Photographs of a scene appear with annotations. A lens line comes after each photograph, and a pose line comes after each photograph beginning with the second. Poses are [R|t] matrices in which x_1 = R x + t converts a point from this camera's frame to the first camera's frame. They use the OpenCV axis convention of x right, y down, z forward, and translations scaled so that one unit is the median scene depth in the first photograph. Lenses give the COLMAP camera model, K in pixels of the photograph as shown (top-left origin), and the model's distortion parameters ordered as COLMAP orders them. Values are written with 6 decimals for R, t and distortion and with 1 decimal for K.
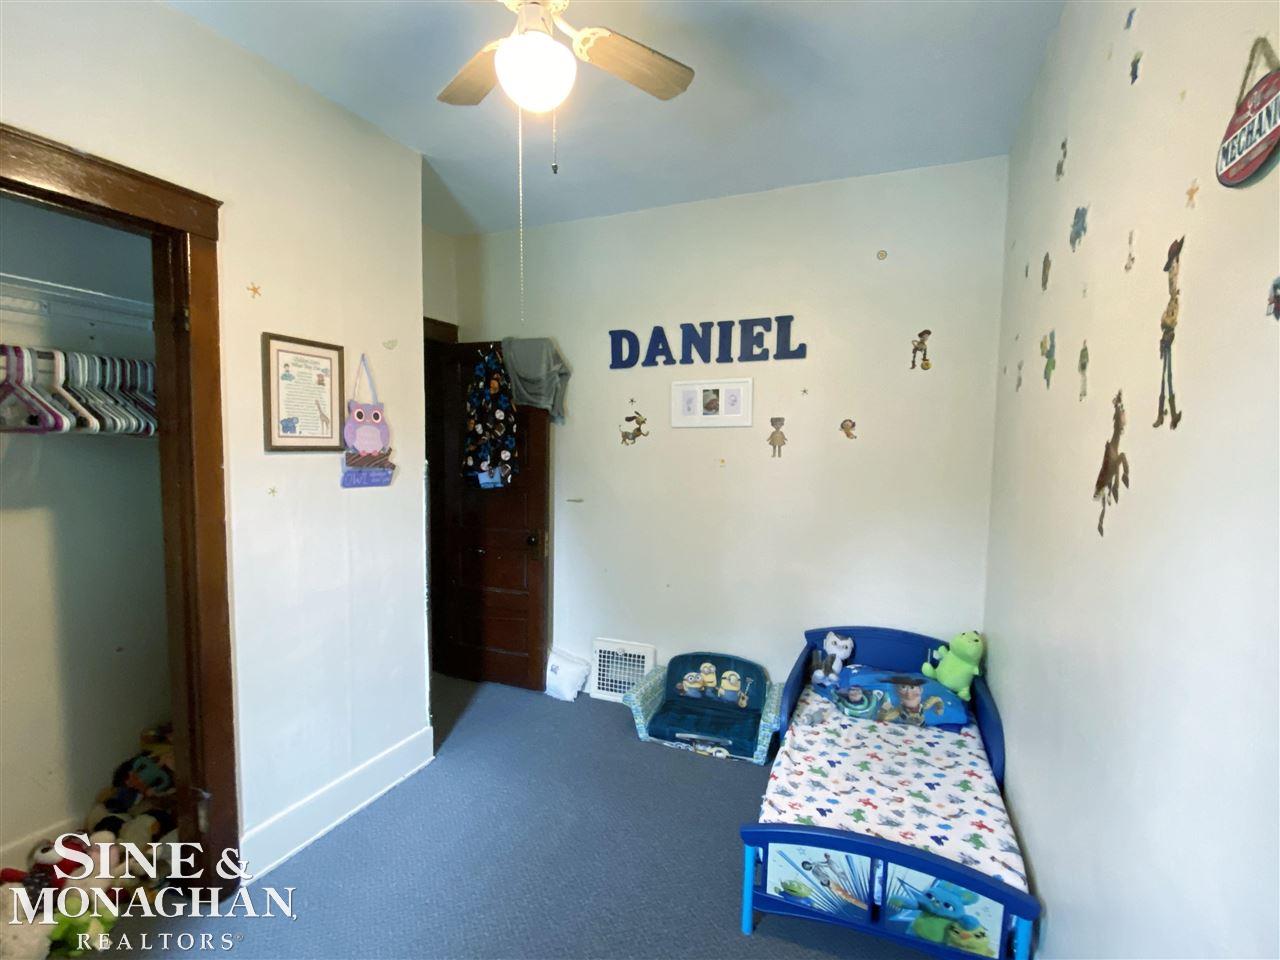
lens RADIAL K [[616.7, 0, 636.9], [0, 616.7, 486.5], [0, 0, 1]] dist [0.056242, -0.047713]
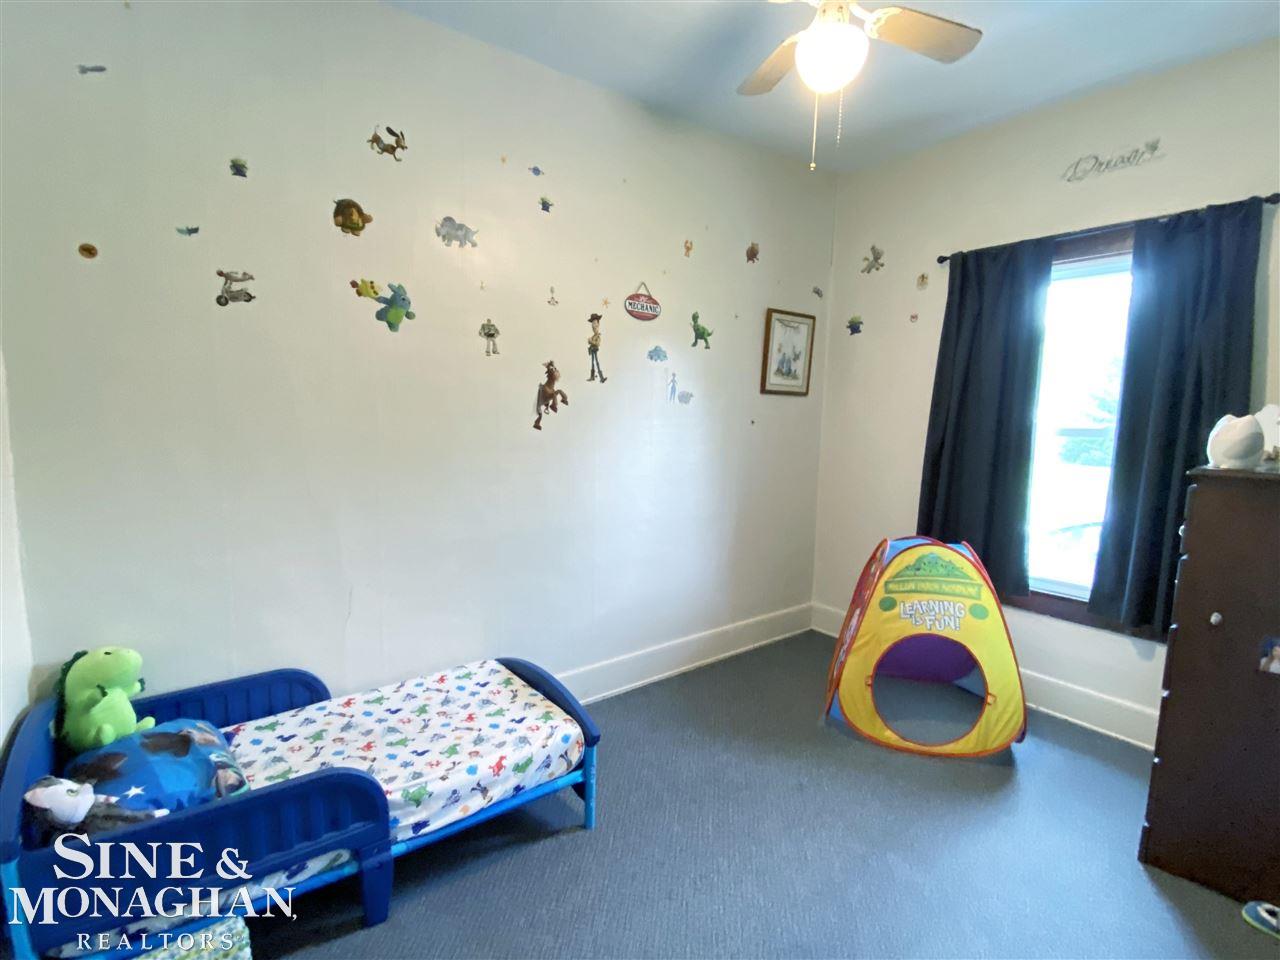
lens RADIAL K [[616.7, 0, 636.9], [0, 616.7, 486.5], [0, 0, 1]] dist [0.056242, -0.047713]
pose [[-0.866225, -0.078331, 0.493475, -0.353380], [0.012663, 0.983876, 0.178403, -0.060103], [-0.499493, 0.160786, -0.851266, 1.653319]]
